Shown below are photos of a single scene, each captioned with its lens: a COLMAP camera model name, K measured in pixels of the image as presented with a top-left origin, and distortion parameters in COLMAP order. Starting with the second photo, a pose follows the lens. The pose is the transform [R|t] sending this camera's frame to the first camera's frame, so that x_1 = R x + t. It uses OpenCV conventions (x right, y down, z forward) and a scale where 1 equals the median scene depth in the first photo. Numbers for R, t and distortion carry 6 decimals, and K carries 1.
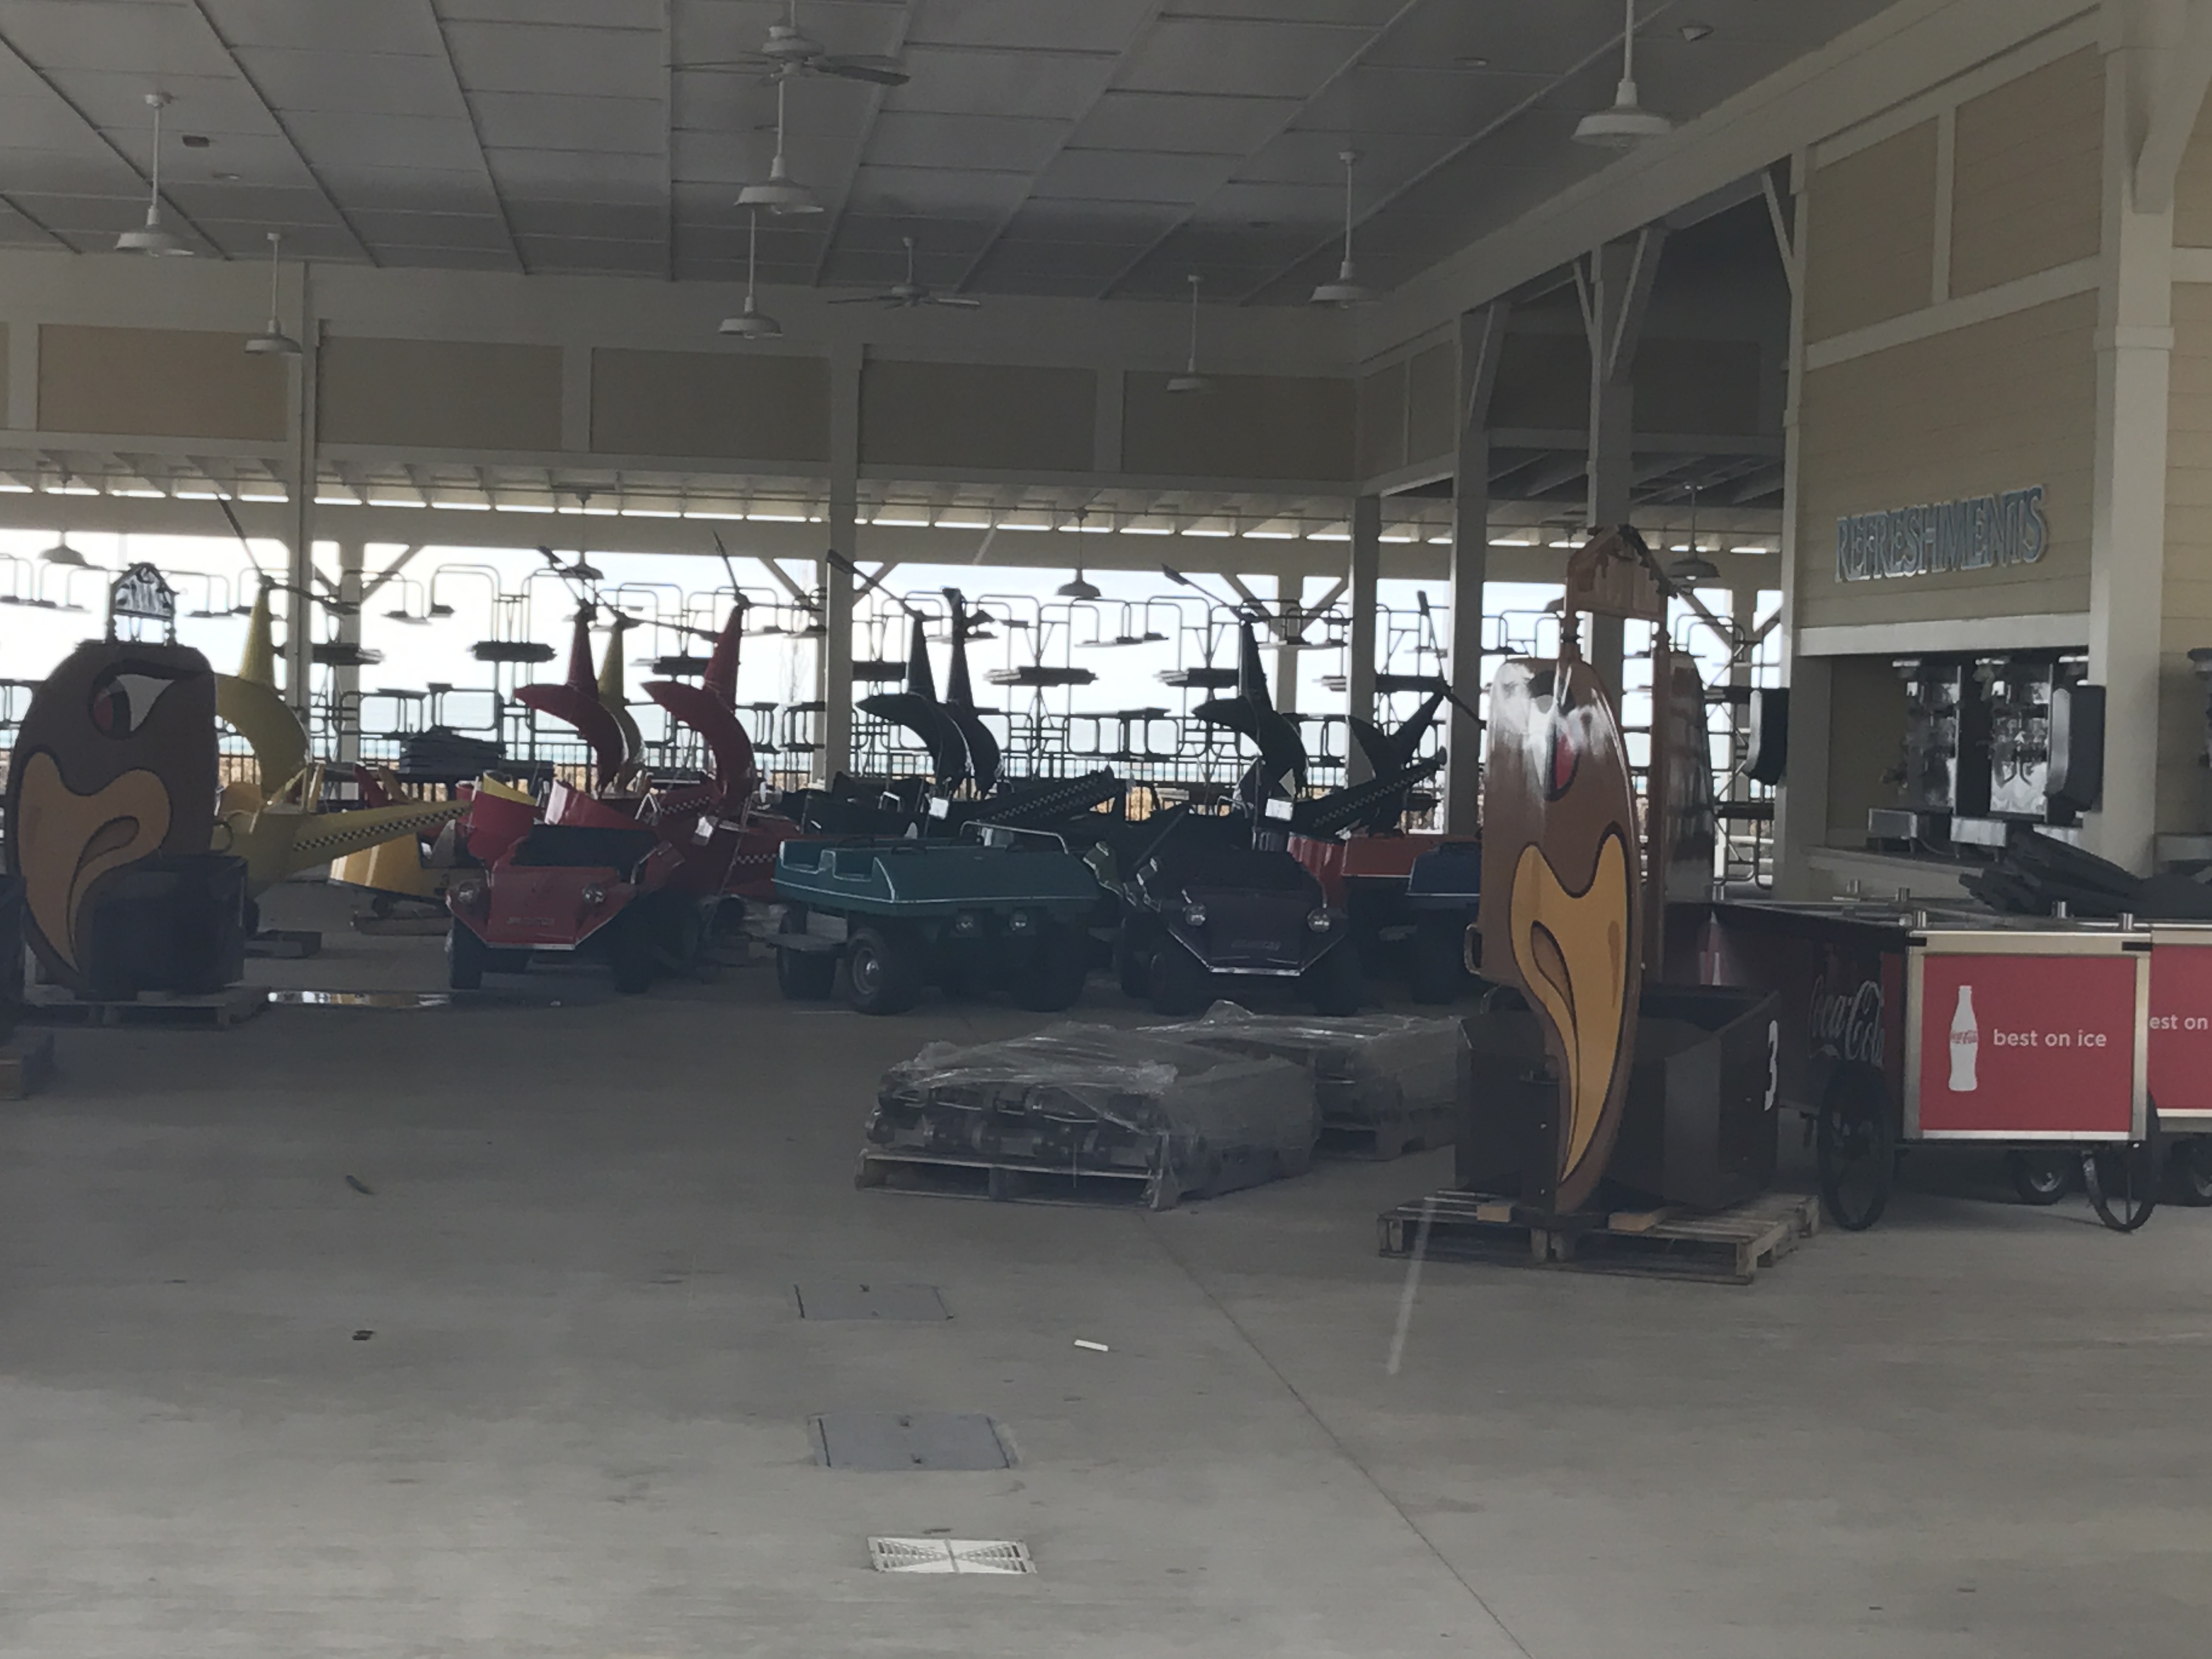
lens RADIAL K [[4538.2, 0, 1106.0], [0, 4538.2, 829.5], [0, 0, 1]] dist [0.180136, -0.389320]
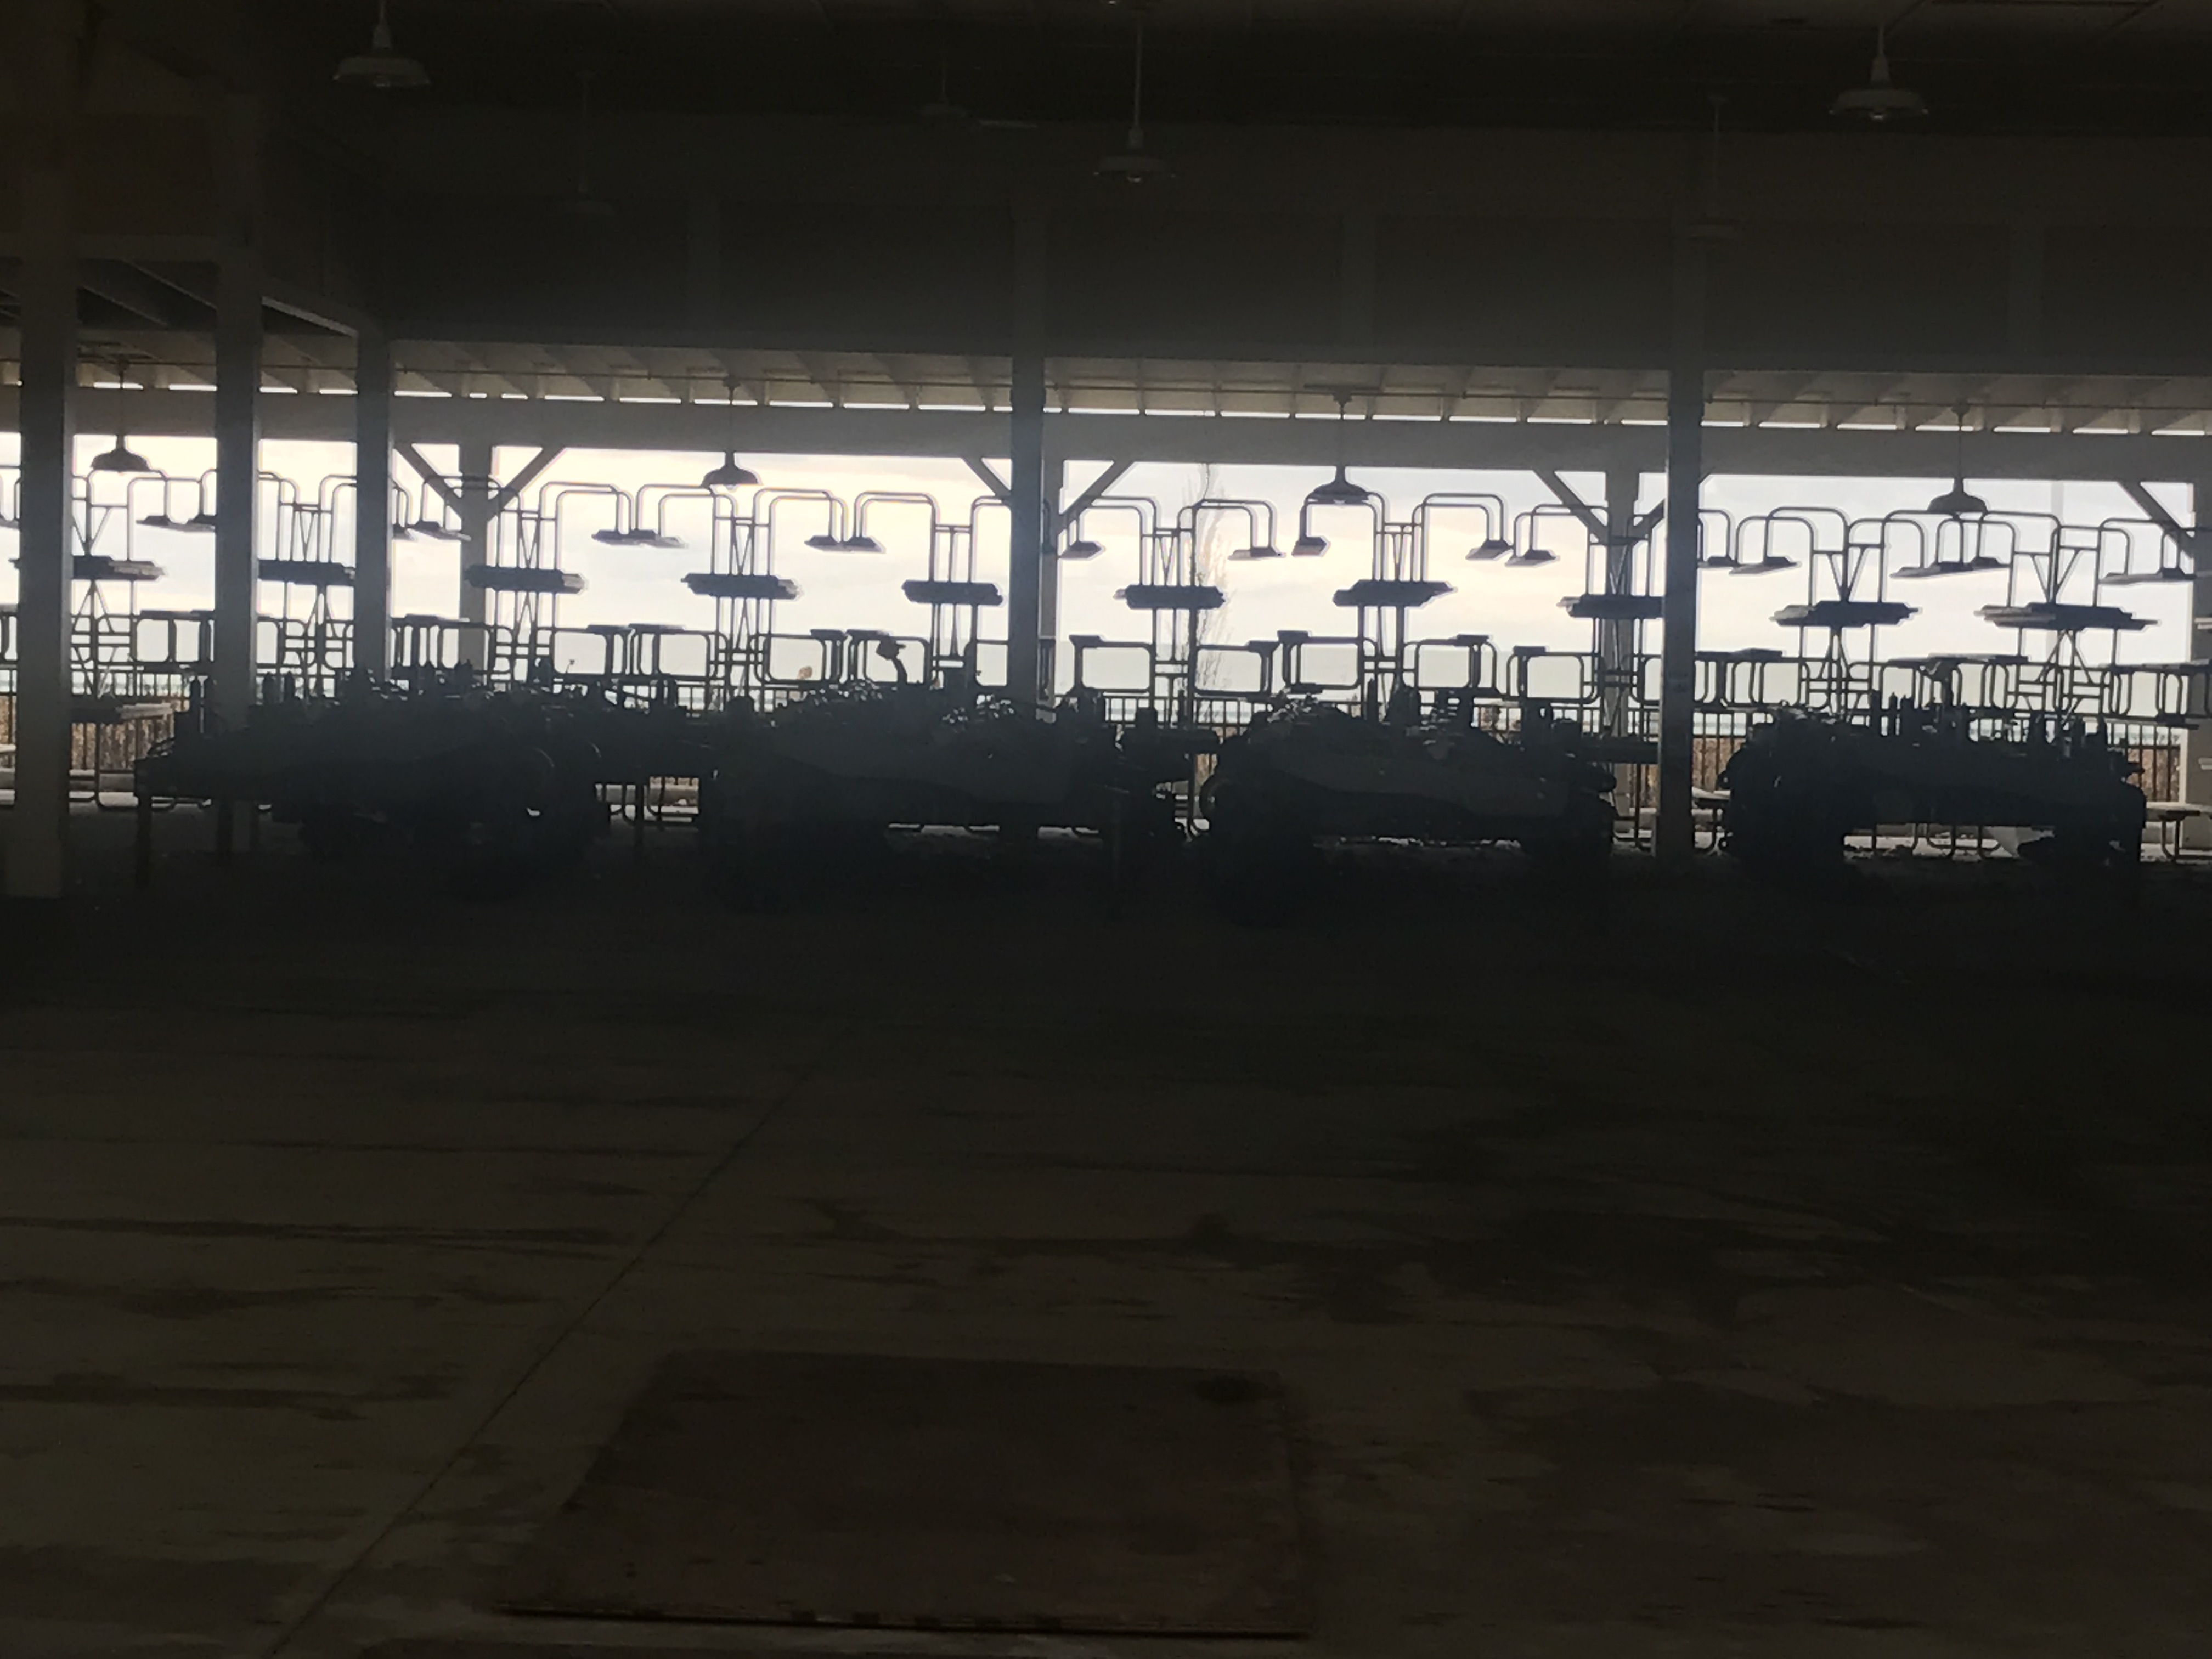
lens RADIAL K [[5623.2, 0, 1106.0], [0, 5623.2, 829.5], [0, 0, 1]] dist [0.175320, 0.875142]
pose [[0.982290, 0.001614, -0.187361, 0.124403], [-0.001066, 0.999995, 0.003027, 0.003393], [0.187365, -0.002773, 0.982286, 0.014047]]
